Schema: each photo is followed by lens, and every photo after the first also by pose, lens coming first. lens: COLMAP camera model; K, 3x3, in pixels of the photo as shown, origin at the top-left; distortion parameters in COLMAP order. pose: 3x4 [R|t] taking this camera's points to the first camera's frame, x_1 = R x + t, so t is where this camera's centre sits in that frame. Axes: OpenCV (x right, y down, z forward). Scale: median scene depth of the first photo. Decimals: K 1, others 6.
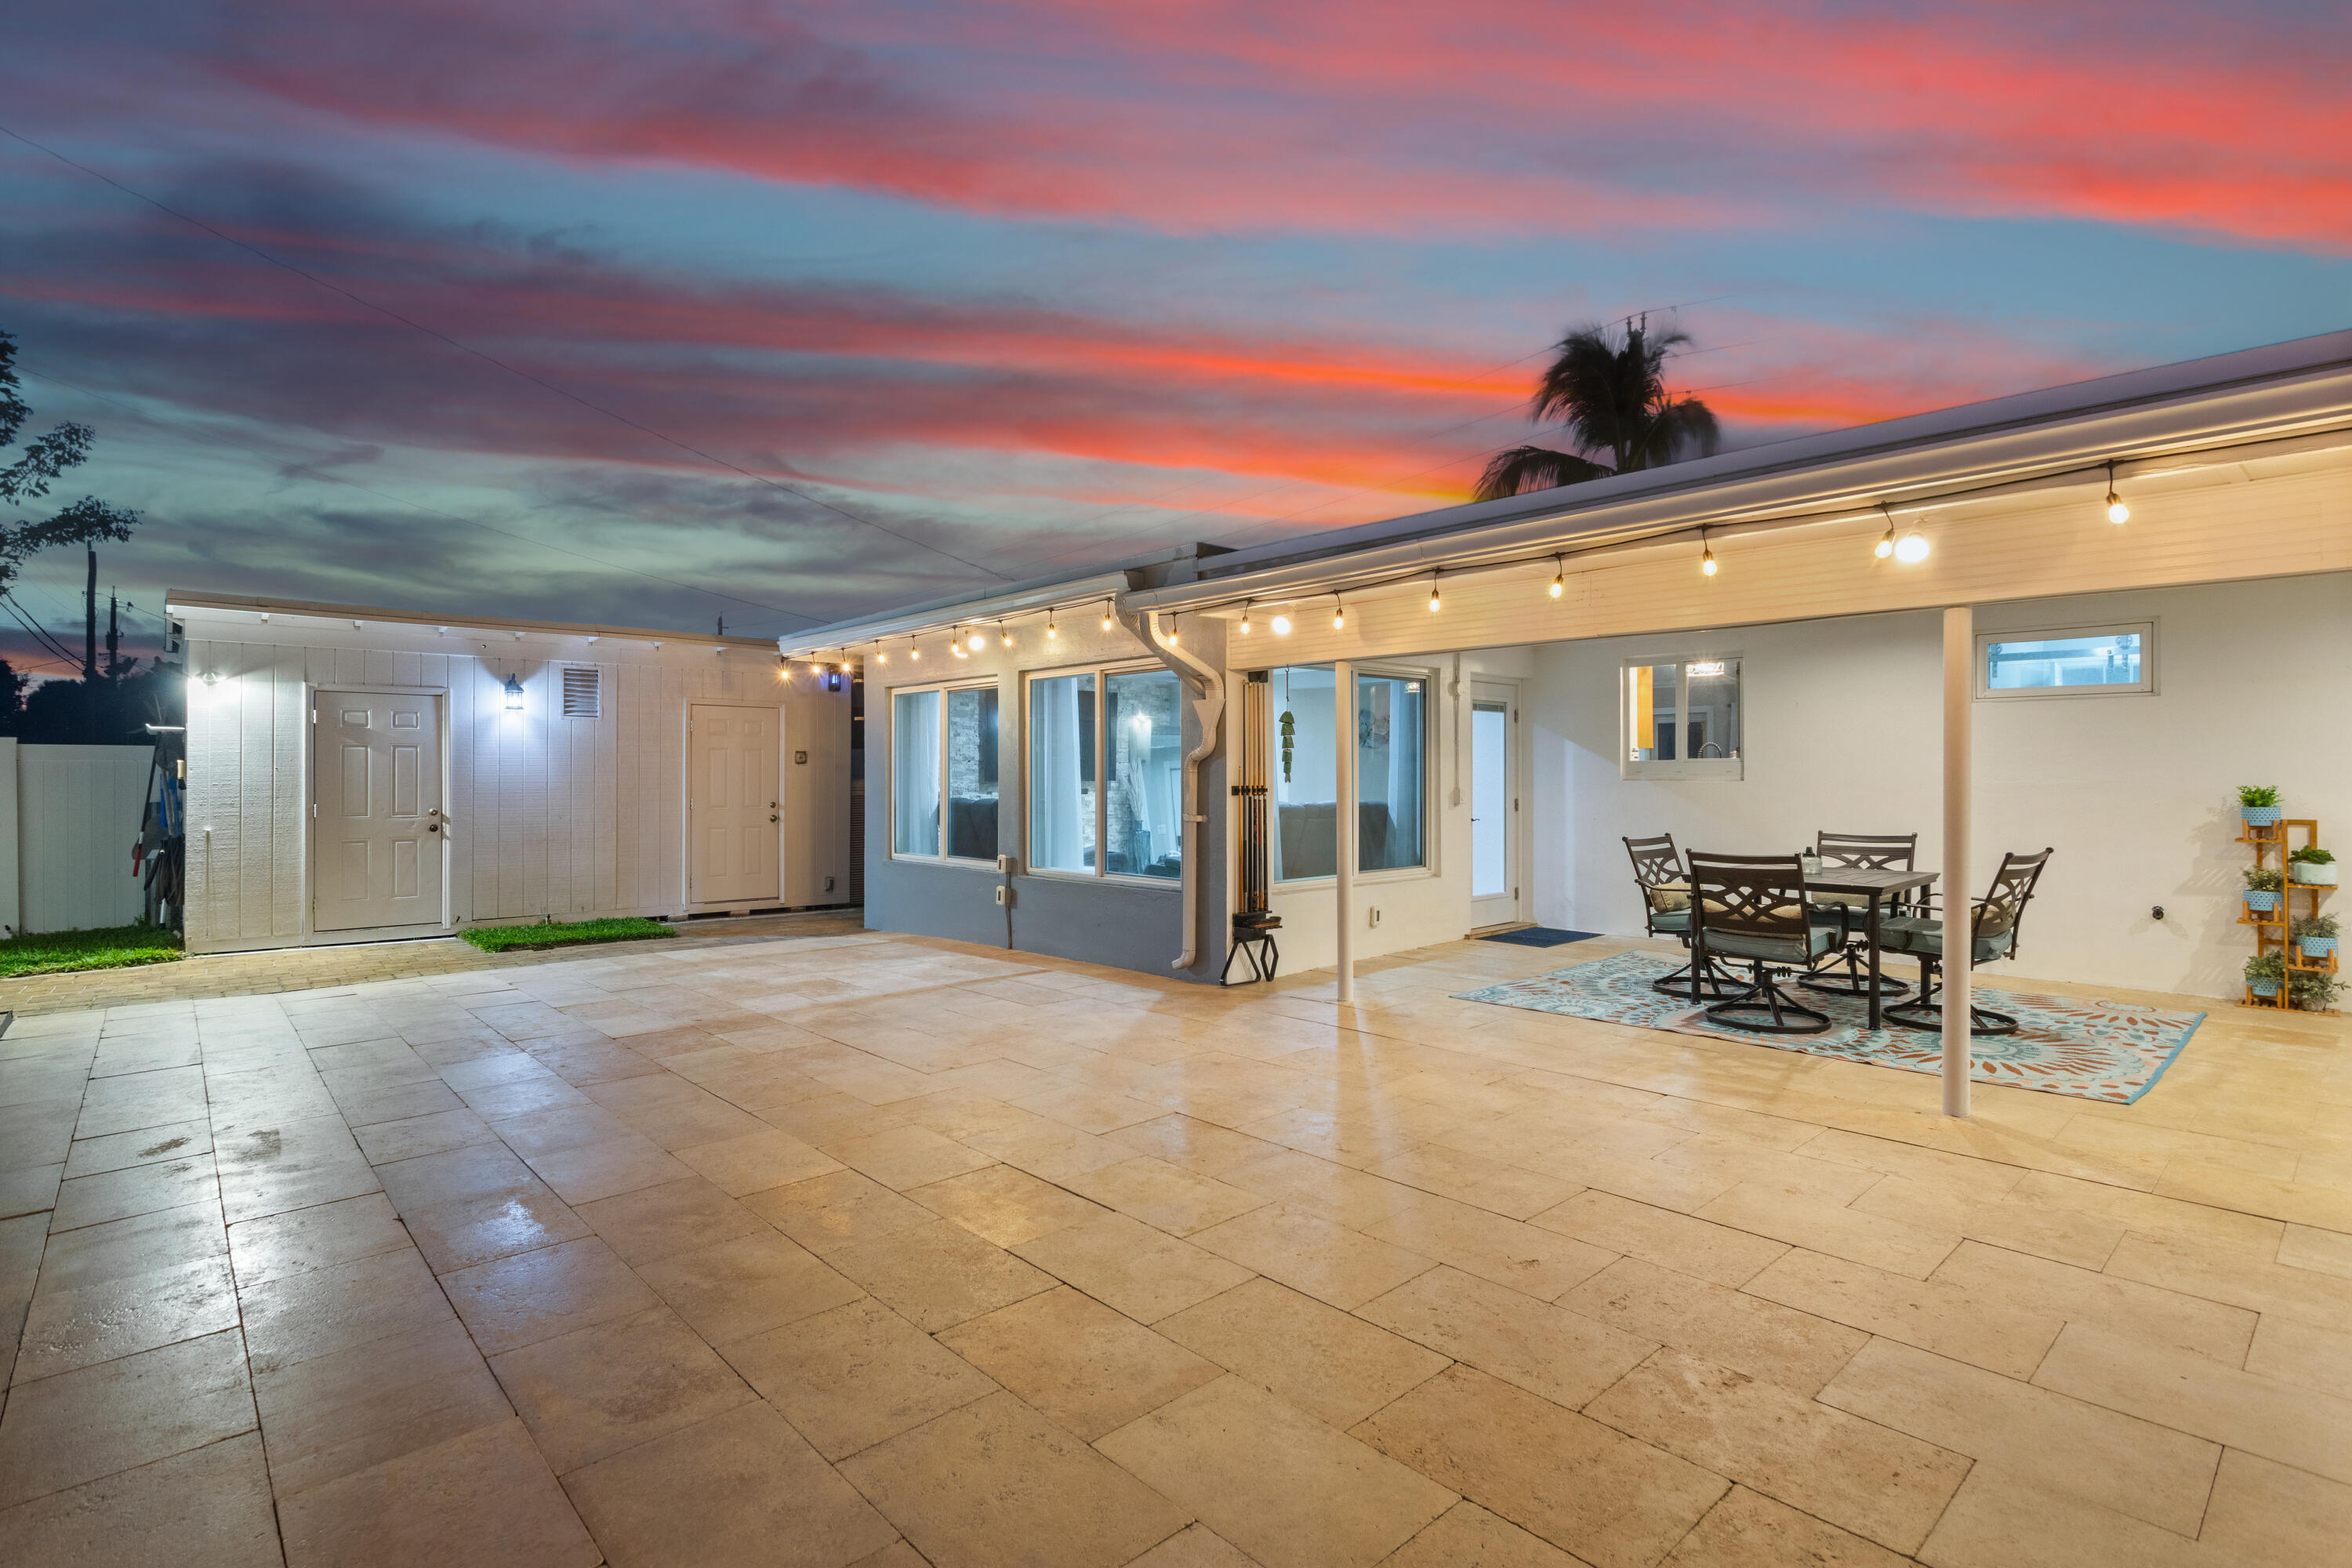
lens RADIAL K [[1218.2, 0, 1176.0], [0, 1218.2, 784.0], [0, 0, 1]] dist [0.002356, 0.000422]
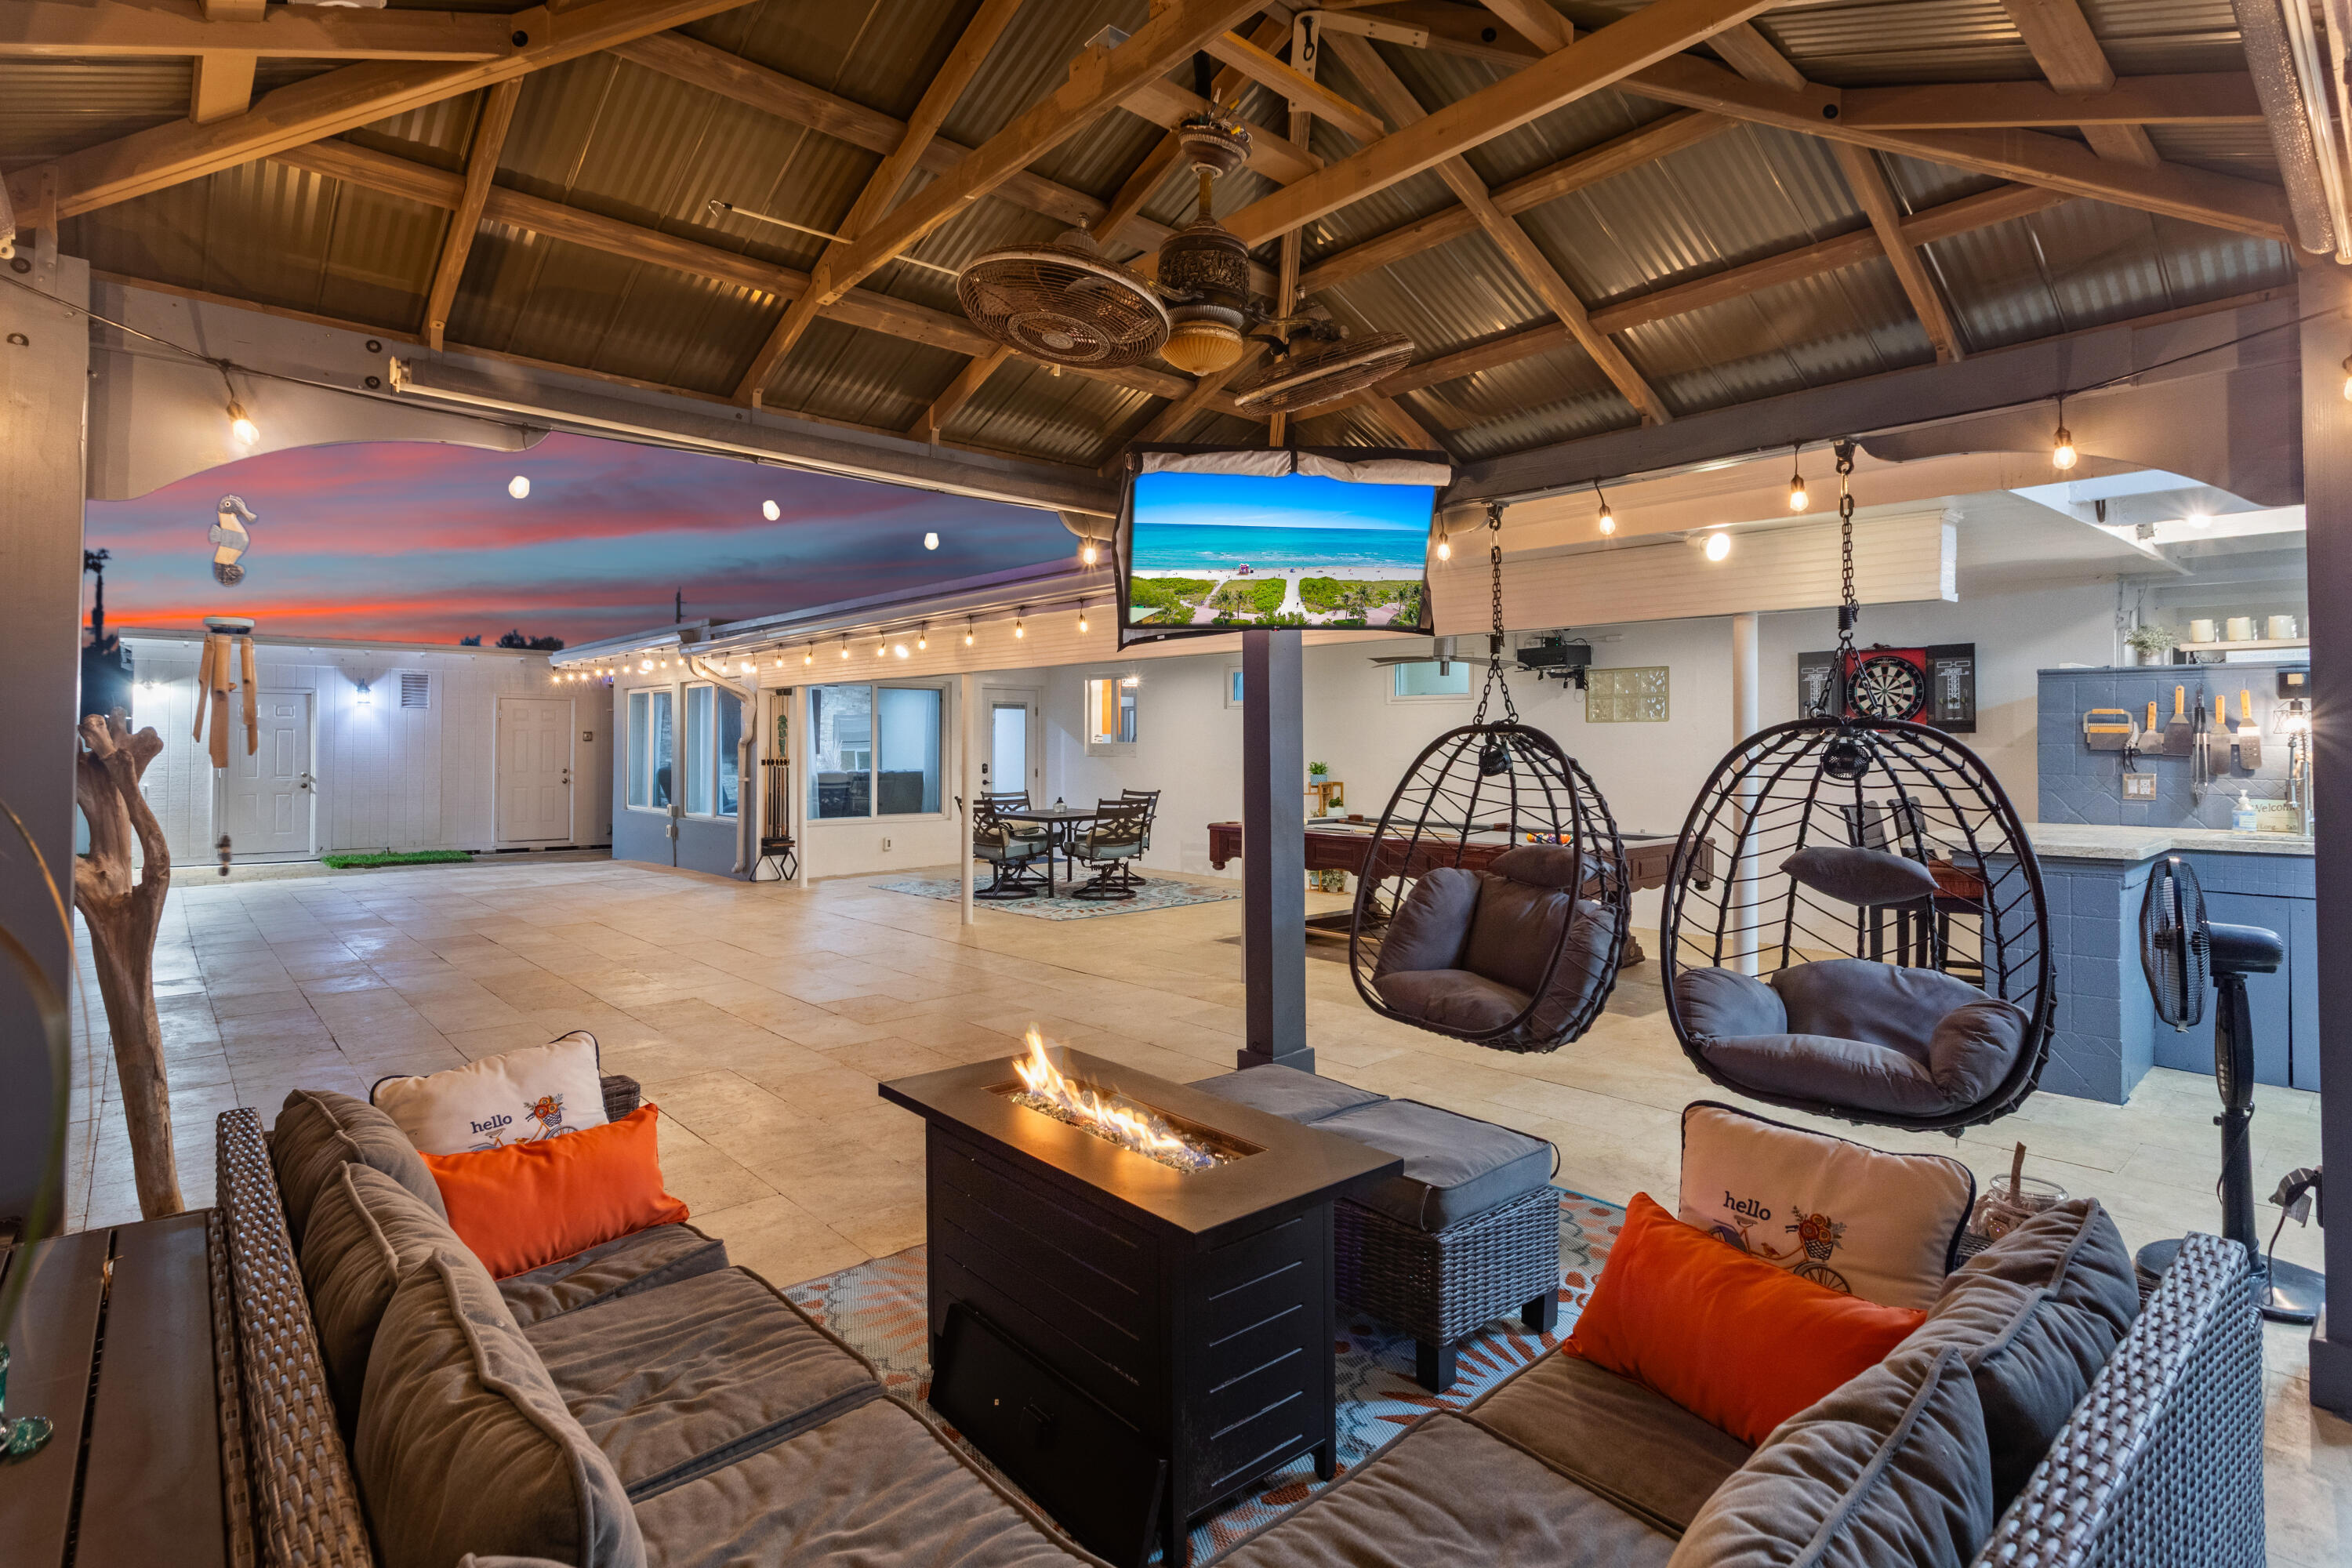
lens RADIAL K [[1260.2, 0, 1186.1], [0, 1260.2, 739.1], [0, 0, 1]] dist [0.004488, 0.000702]
pose [[0.999959, 0.004025, -0.008156, 0.488466], [-0.004116, 0.999930, -0.011110, -0.007438], [0.008110, 0.011143, 0.999905, -0.534468]]
